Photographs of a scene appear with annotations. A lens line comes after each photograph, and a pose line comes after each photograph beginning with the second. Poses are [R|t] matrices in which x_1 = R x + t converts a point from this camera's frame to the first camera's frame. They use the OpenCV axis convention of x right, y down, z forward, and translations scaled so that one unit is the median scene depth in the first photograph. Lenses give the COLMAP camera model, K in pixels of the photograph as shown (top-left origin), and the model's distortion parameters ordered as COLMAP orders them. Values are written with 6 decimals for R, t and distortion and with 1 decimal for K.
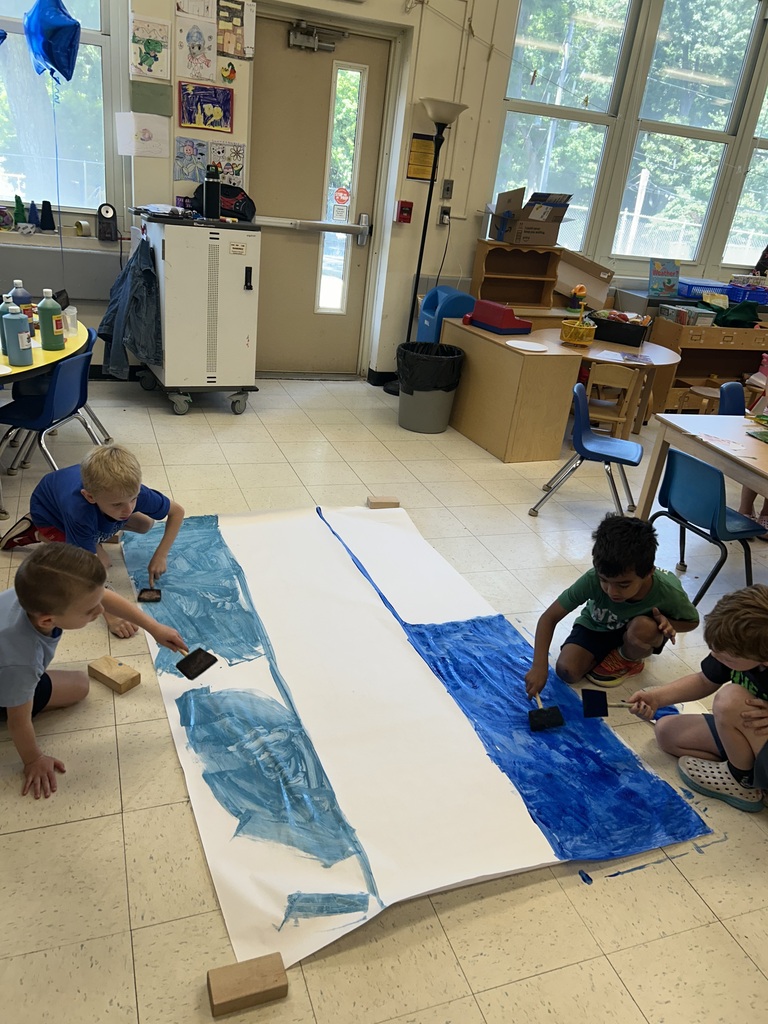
lens RADIAL K [[769.4, 0, 382.1], [0, 769.4, 509.0], [0, 0, 1]] dist [0.037988, -0.010367]
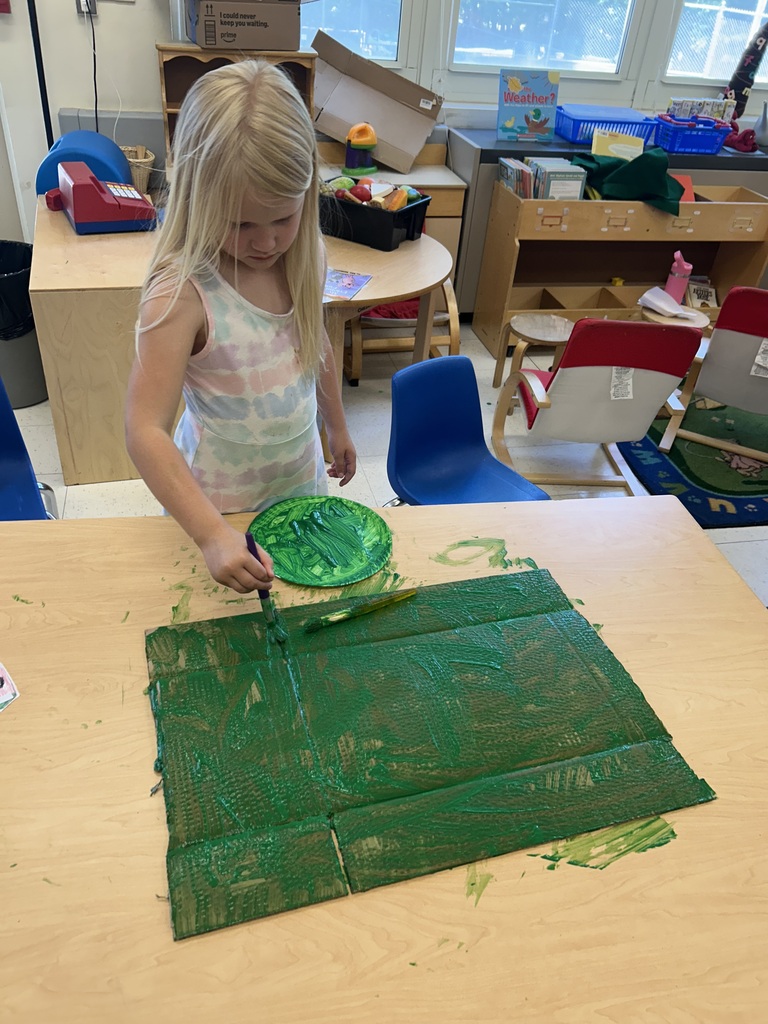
lens RADIAL K [[769.4, 0, 385.0], [0, 769.4, 513.9], [0, 0, 1]] dist [0.037988, -0.010367]
pose [[0.995676, 0.022103, -0.090221, 0.319358], [-0.005291, 0.983196, 0.182478, -0.106976], [0.092739, -0.181212, 0.979062, 0.374186]]
